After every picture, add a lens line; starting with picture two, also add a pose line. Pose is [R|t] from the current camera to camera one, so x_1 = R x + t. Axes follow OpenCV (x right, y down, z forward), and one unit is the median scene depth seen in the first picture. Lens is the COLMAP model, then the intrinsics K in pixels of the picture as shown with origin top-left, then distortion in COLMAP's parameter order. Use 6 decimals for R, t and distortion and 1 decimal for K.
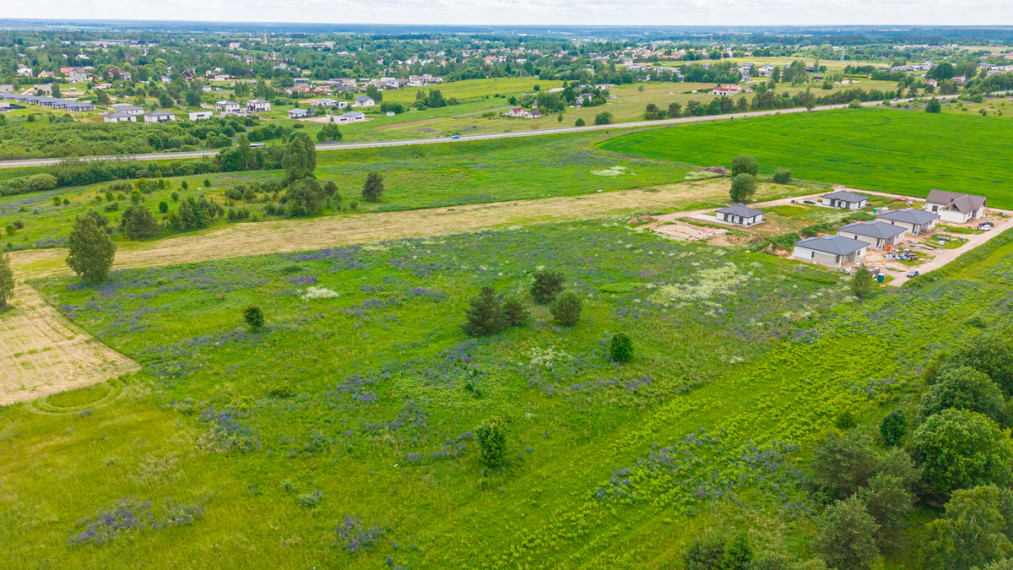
lens RADIAL K [[743.2, 0, 506.5], [0, 743.2, 285.0], [0, 0, 1]] dist [0.081651, -0.081511]
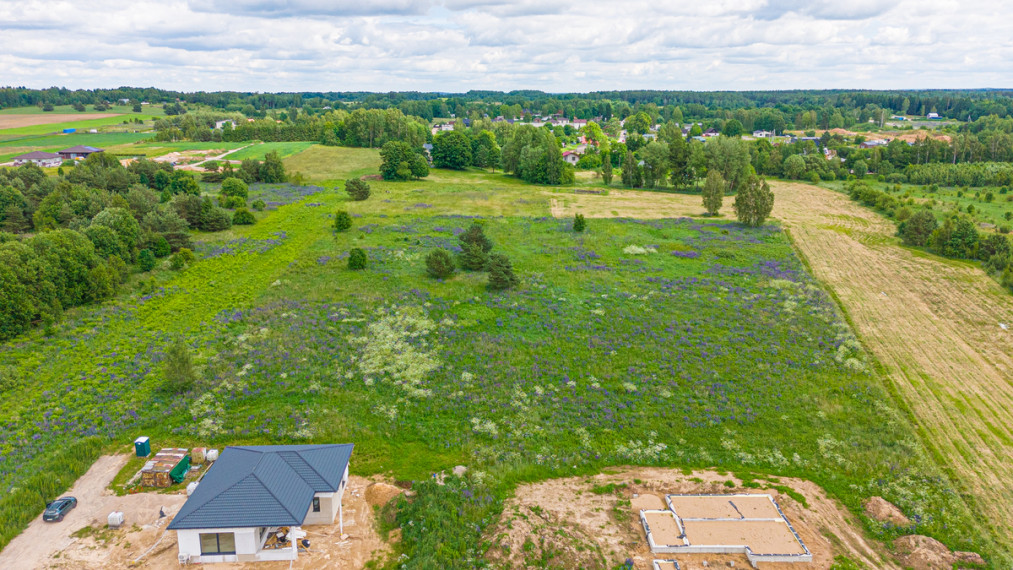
lens RADIAL K [[745.6, 0, 506.3], [0, 745.6, 280.3], [0, 0, 1]] dist [0.075791, -0.072011]
pose [[-0.659351, 0.175942, -0.730959, 0.507055], [-0.253288, 0.863417, 0.436299, -0.276388], [0.707885, 0.472817, -0.524731, 1.023168]]
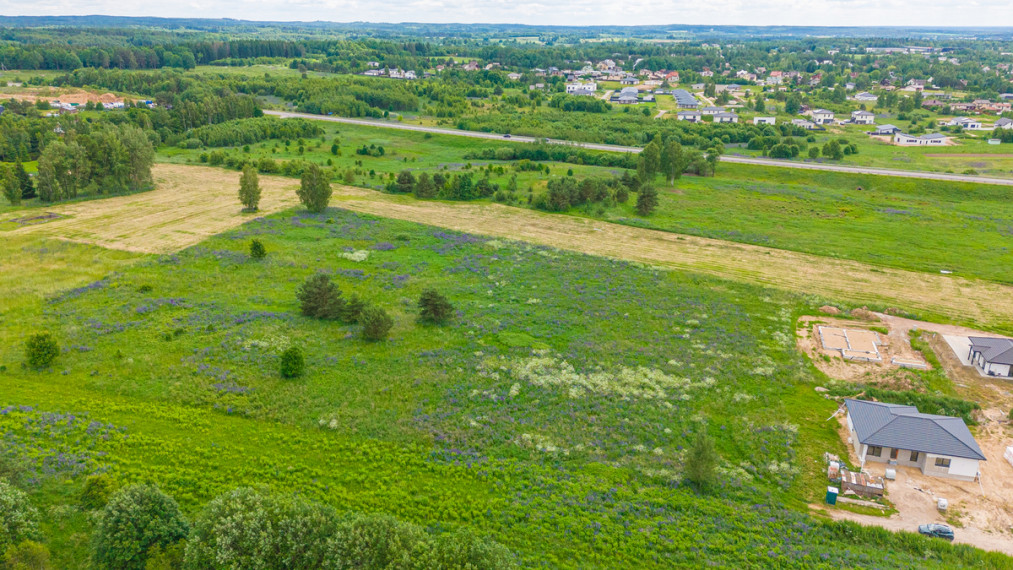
lens RADIAL K [[743.2, 0, 506.5], [0, 743.2, 285.0], [0, 0, 1]] dist [0.081651, -0.081511]
pose [[0.528683, 0.276117, -0.802654, 0.574299], [-0.283107, 0.948826, 0.139927, -0.121888], [0.800216, 0.153260, 0.579799, 0.355121]]
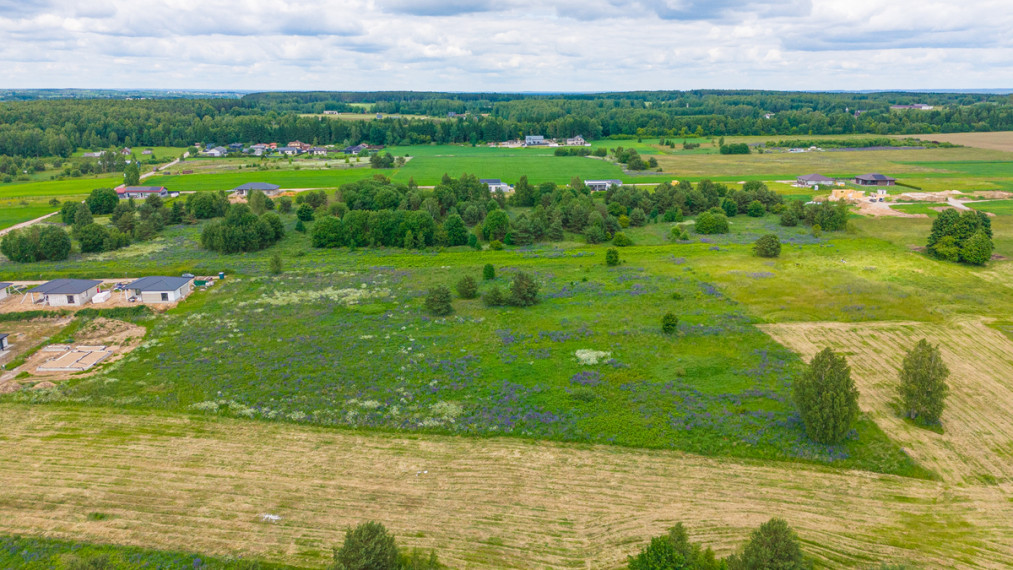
lens RADIAL K [[745.6, 0, 506.3], [0, 745.6, 280.3], [0, 0, 1]] dist [0.075791, -0.072011]
pose [[-0.756630, -0.170186, 0.631306, -0.536227], [0.211122, 0.850222, 0.482234, -0.400159], [-0.618820, 0.498155, -0.607374, 1.121149]]
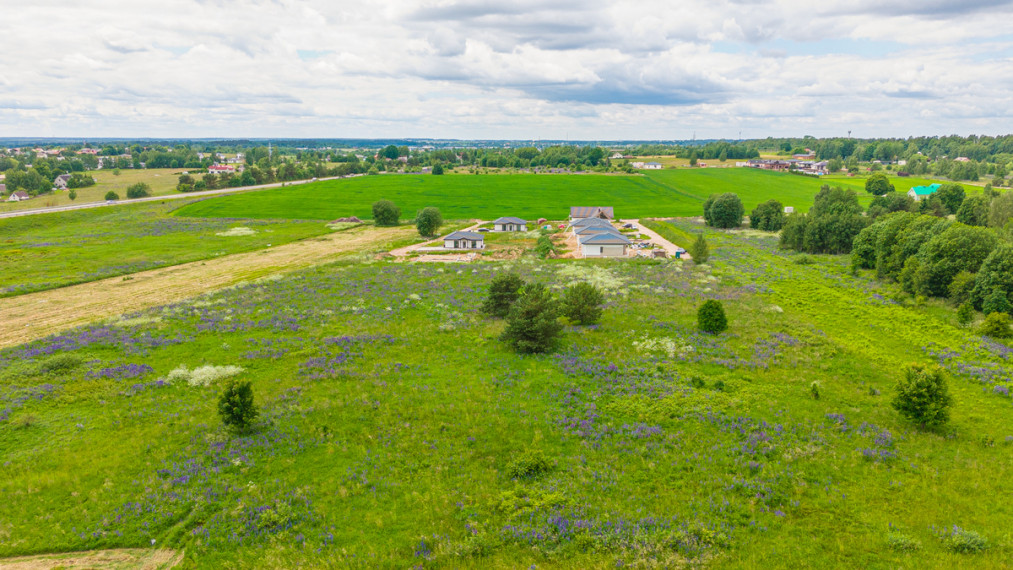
lens RADIAL K [[745.6, 0, 506.3], [0, 745.6, 280.3], [0, 0, 1]] dist [0.075791, -0.072011]
pose [[0.710076, -0.136549, 0.690758, -0.325877], [0.235800, 0.970486, -0.050548, 0.017142], [-0.663469, 0.198773, 0.721317, 0.292358]]
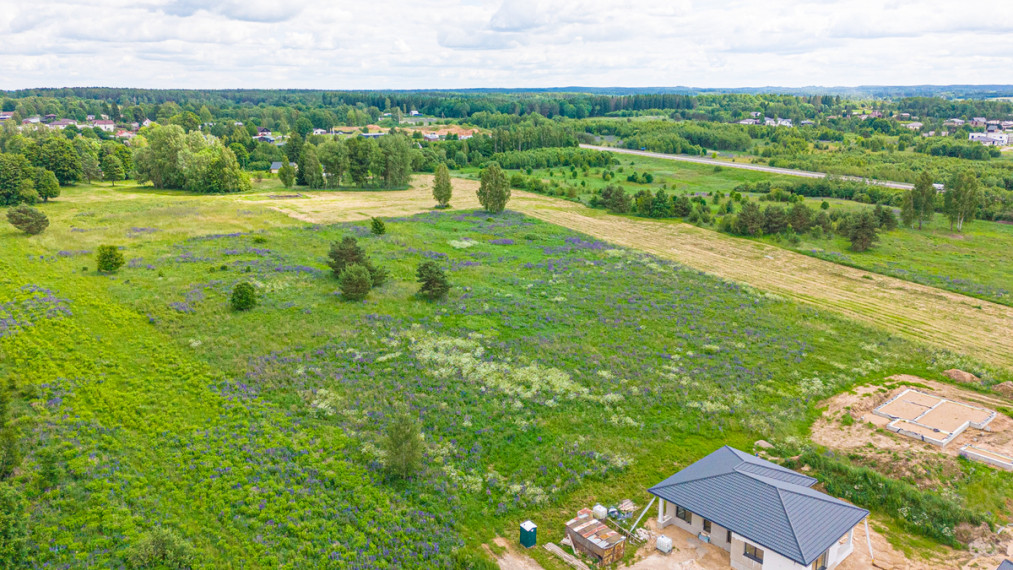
lens RADIAL K [[745.6, 0, 506.3], [0, 745.6, 280.3], [0, 0, 1]] dist [0.075791, -0.072011]
pose [[-0.008826, 0.238547, -0.971091, 0.624711], [-0.328118, 0.916669, 0.228161, -0.156898], [0.944595, 0.320646, 0.070181, 0.690462]]
